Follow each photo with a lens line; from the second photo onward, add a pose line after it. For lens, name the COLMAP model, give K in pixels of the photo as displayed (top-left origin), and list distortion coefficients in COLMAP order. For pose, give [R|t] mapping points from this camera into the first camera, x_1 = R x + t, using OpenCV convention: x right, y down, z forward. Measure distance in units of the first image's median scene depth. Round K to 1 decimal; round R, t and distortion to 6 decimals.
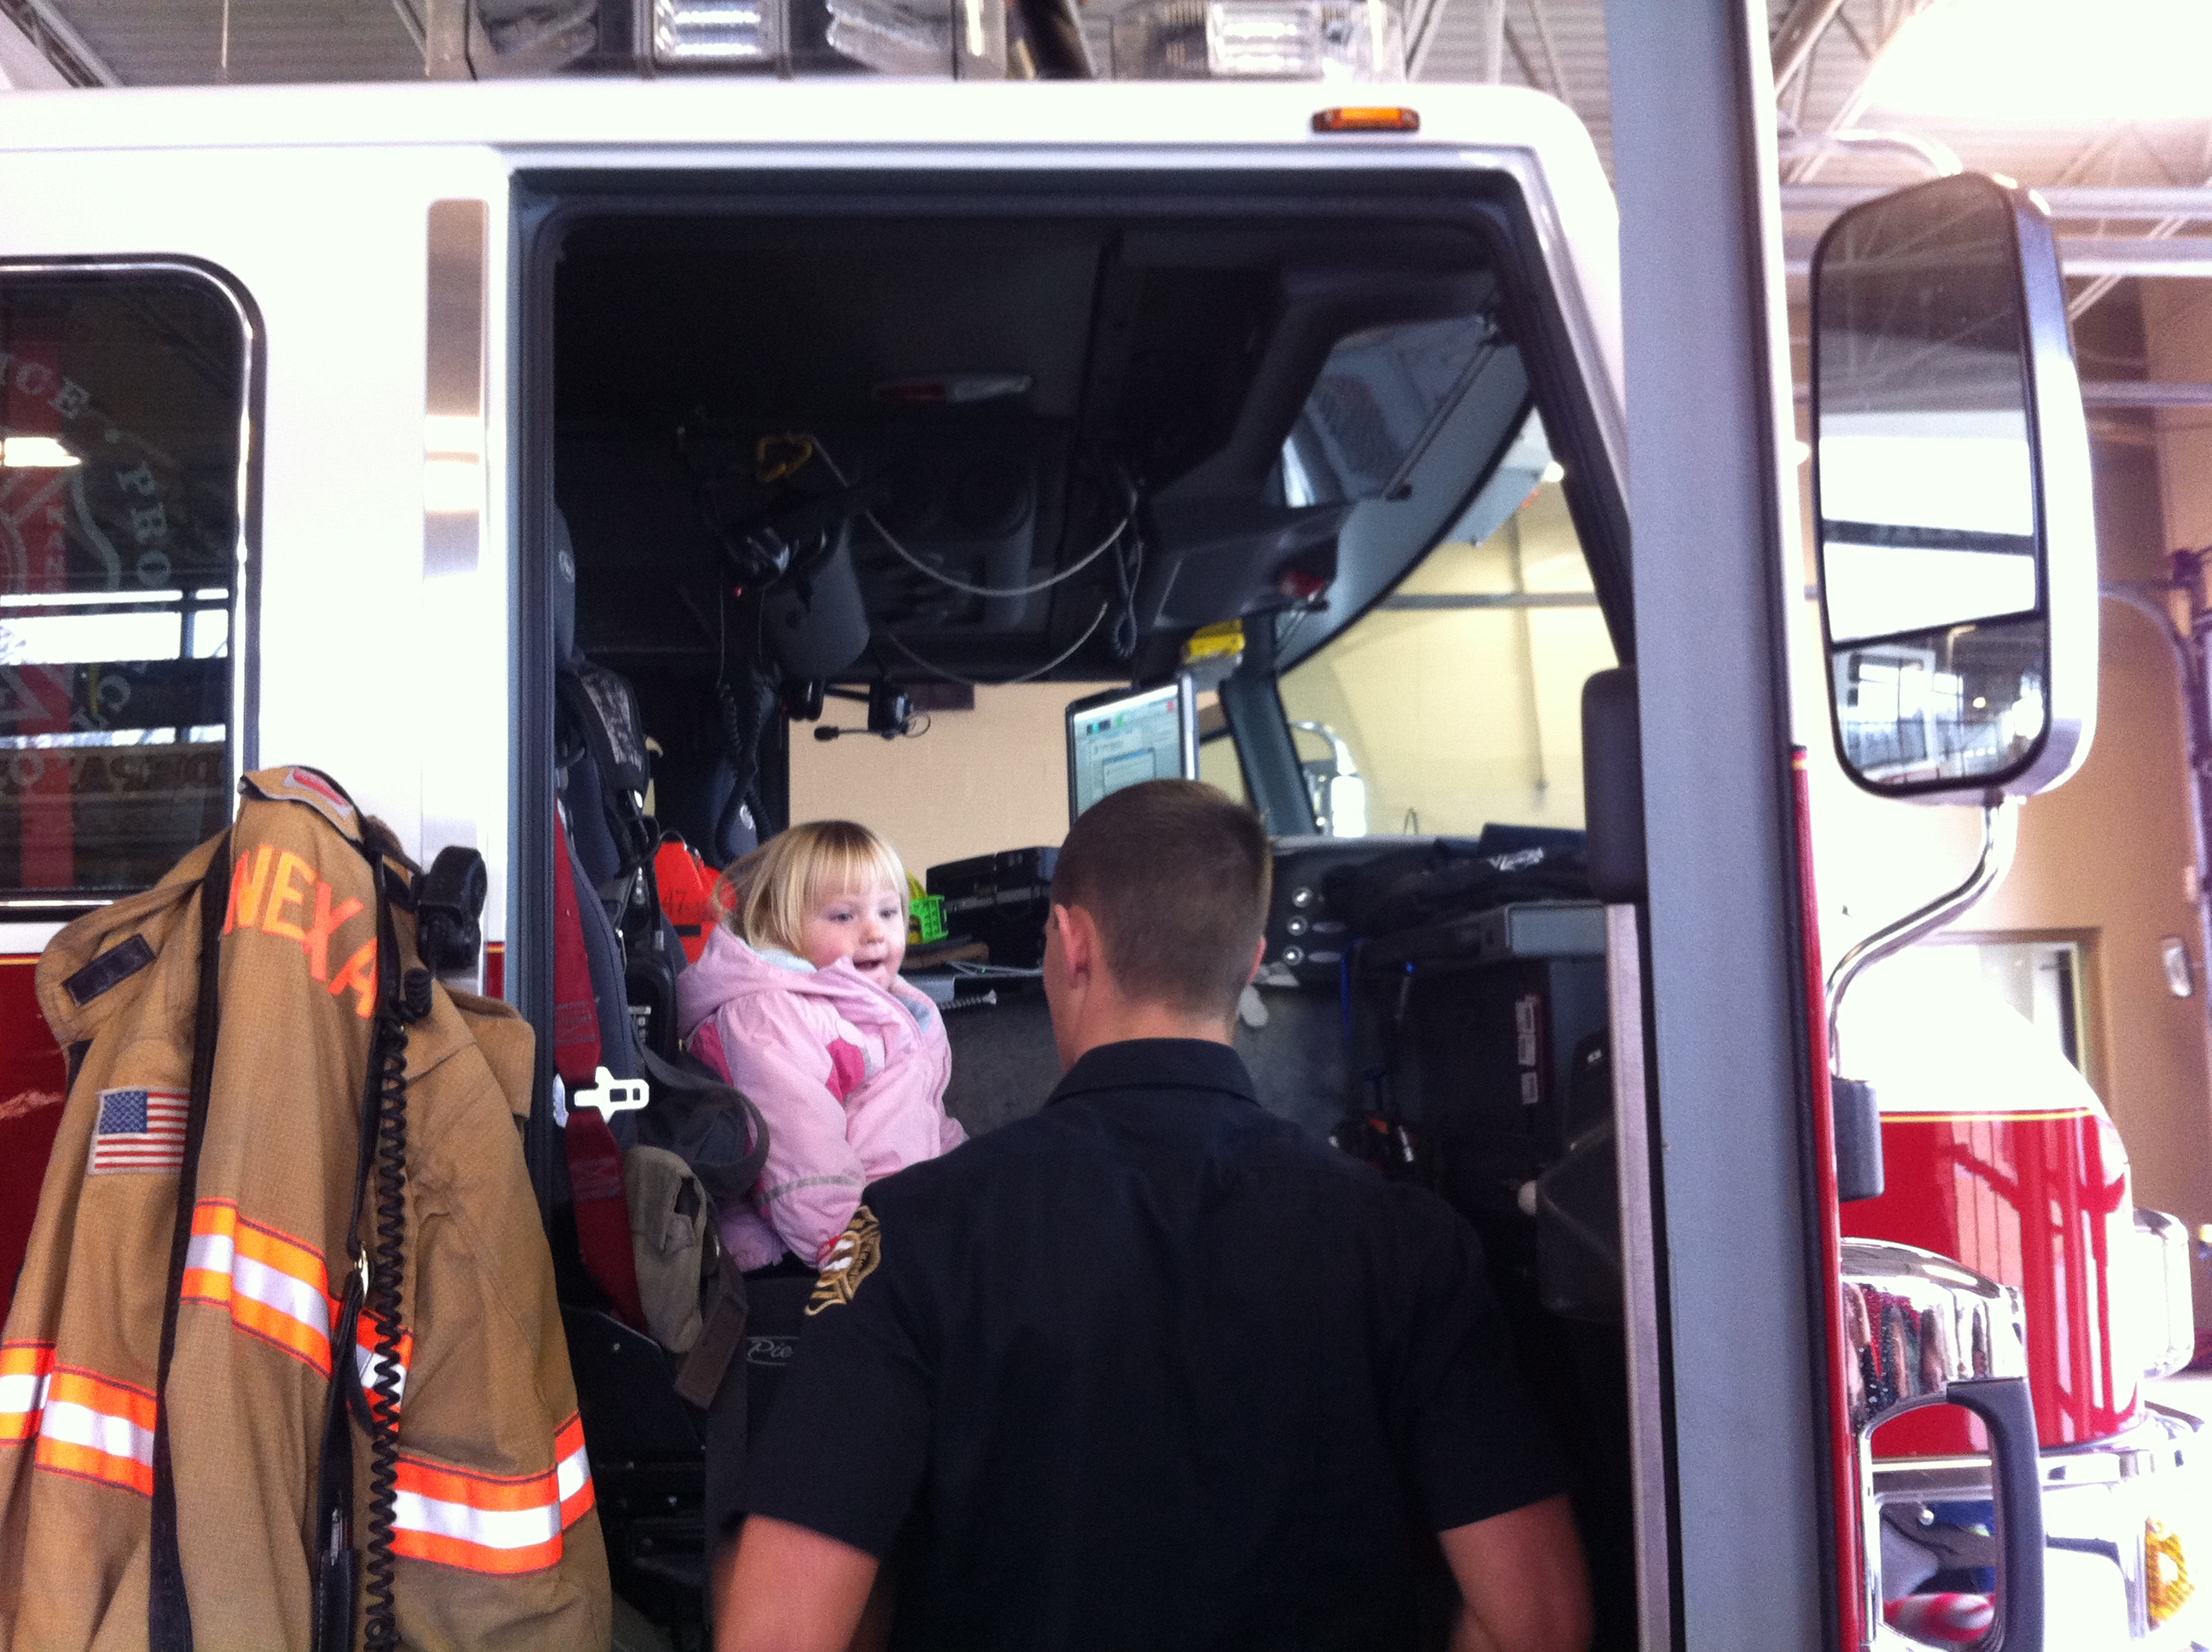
lens RADIAL K [[1982.7, 0, 1106.0], [0, 1982.7, 826.0], [0, 0, 1]] dist [0.004476, -0.252666]
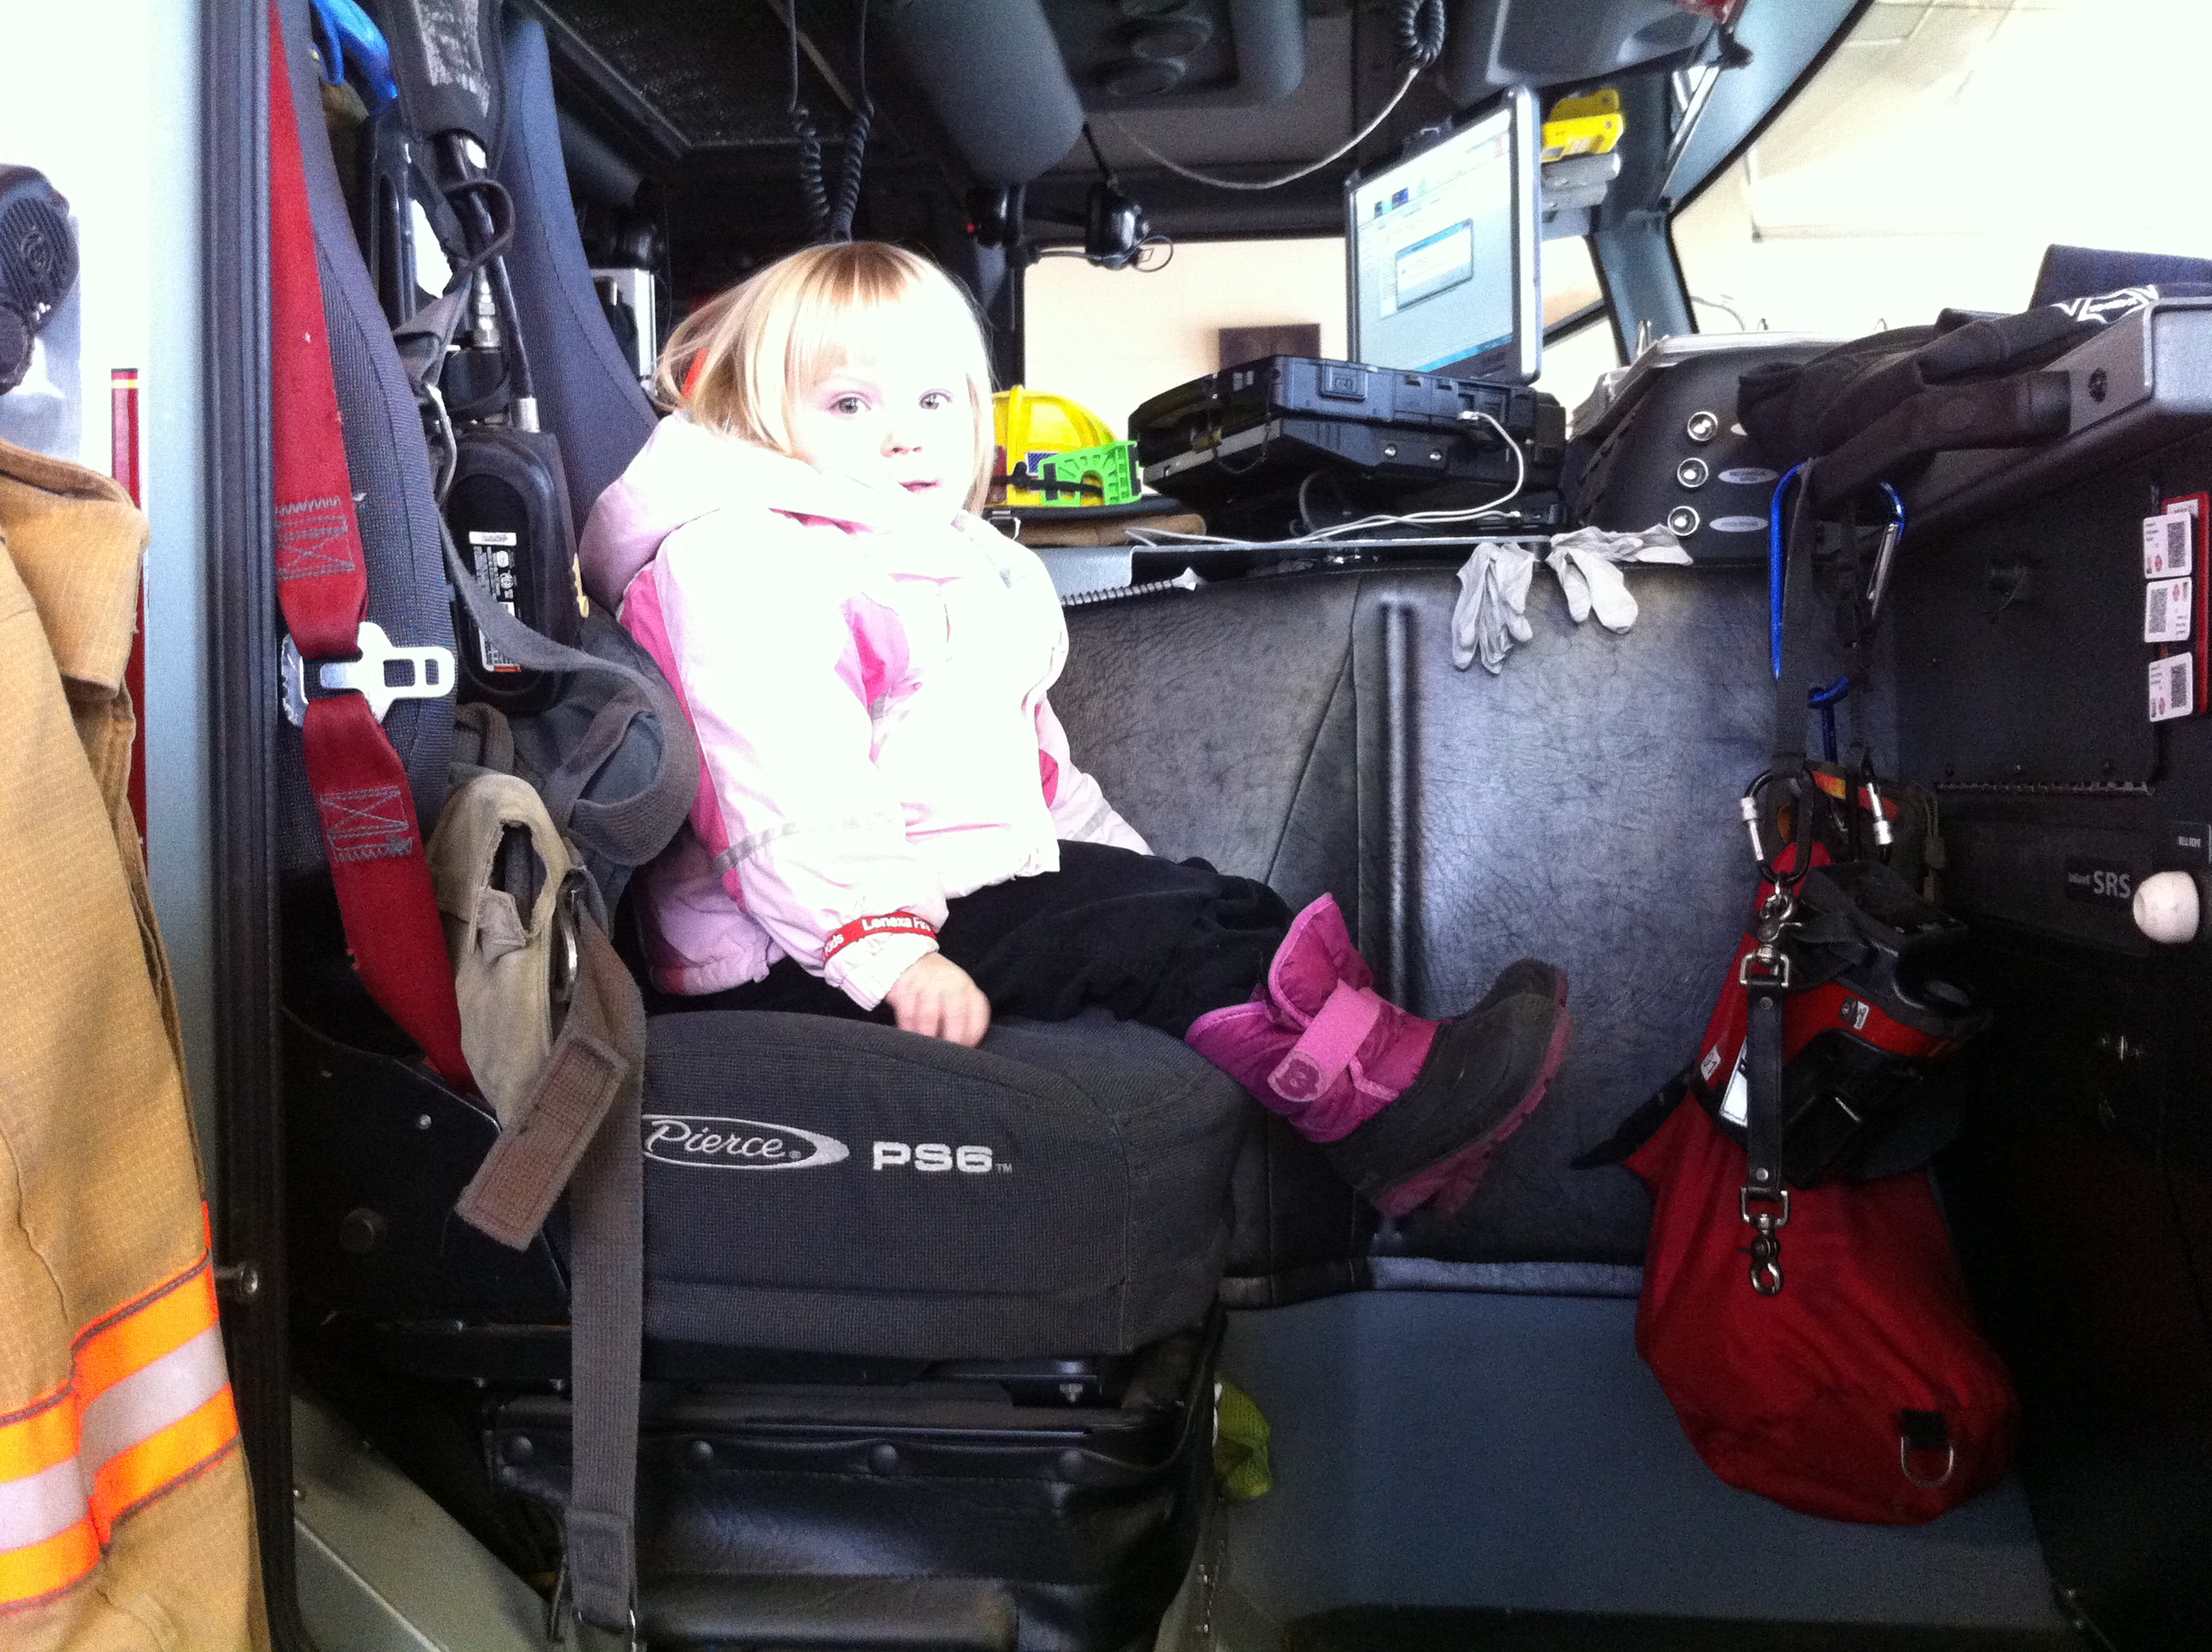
lens RADIAL K [[2102.6, 0, 1106.0], [0, 2102.6, 826.0], [0, 0, 1]] dist [0.004362, -0.122777]
pose [[0.985288, 0.021969, -0.169483, 0.040485], [0.002223, 0.989971, 0.141251, 0.089355], [0.170886, -0.139549, 0.975358, 0.429332]]
